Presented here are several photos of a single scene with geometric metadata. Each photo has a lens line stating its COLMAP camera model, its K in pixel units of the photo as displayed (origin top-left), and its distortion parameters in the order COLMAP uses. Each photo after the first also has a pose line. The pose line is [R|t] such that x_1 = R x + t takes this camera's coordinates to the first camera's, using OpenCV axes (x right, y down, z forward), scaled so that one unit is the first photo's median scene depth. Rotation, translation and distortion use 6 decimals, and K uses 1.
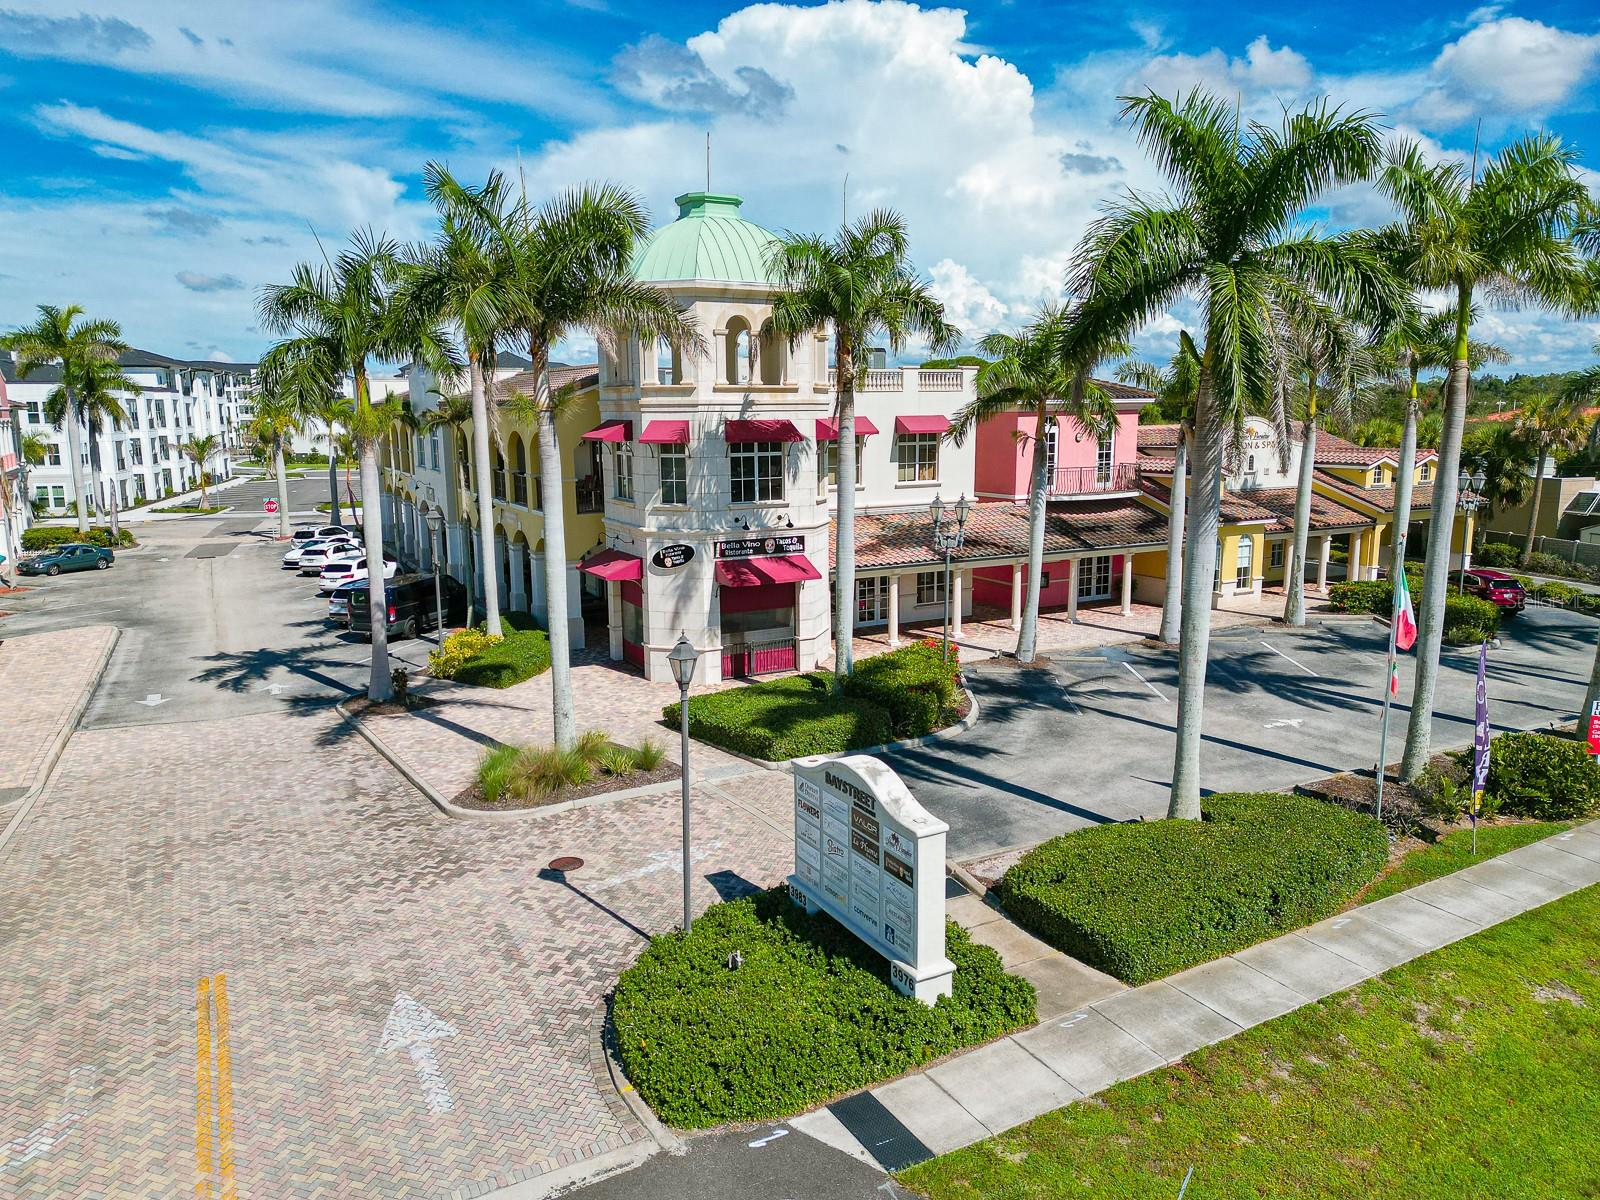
lens RADIAL K [[1114.9, 0, 800.0], [0, 1114.9, 600.0], [0, 0, 1]] dist [0.086127, -0.087765]
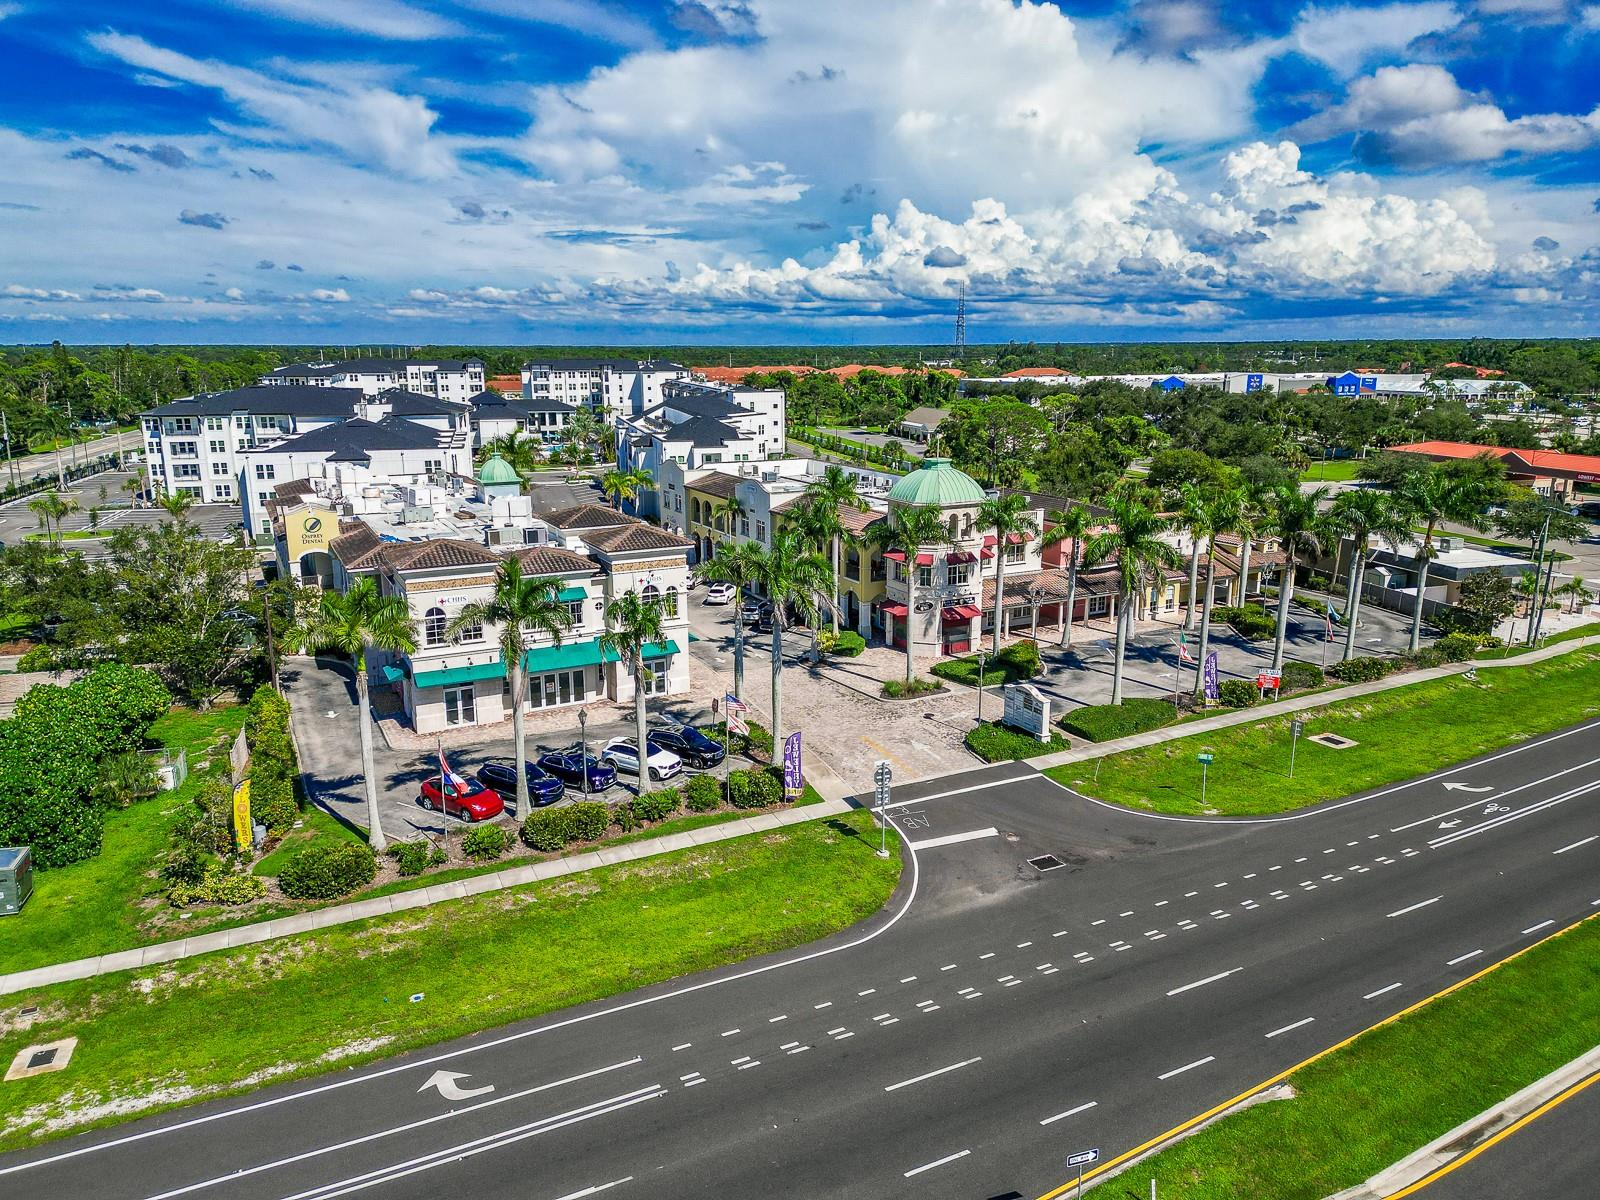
lens RADIAL K [[1115.4, 0, 800.0], [0, 1115.4, 600.0], [0, 0, 1]] dist [0.124246, -0.227207]
pose [[0.999780, 0.008253, -0.019268, -0.491863], [-0.007205, 0.998524, 0.053827, -0.266359], [0.019684, -0.053676, 0.998364, -2.158640]]
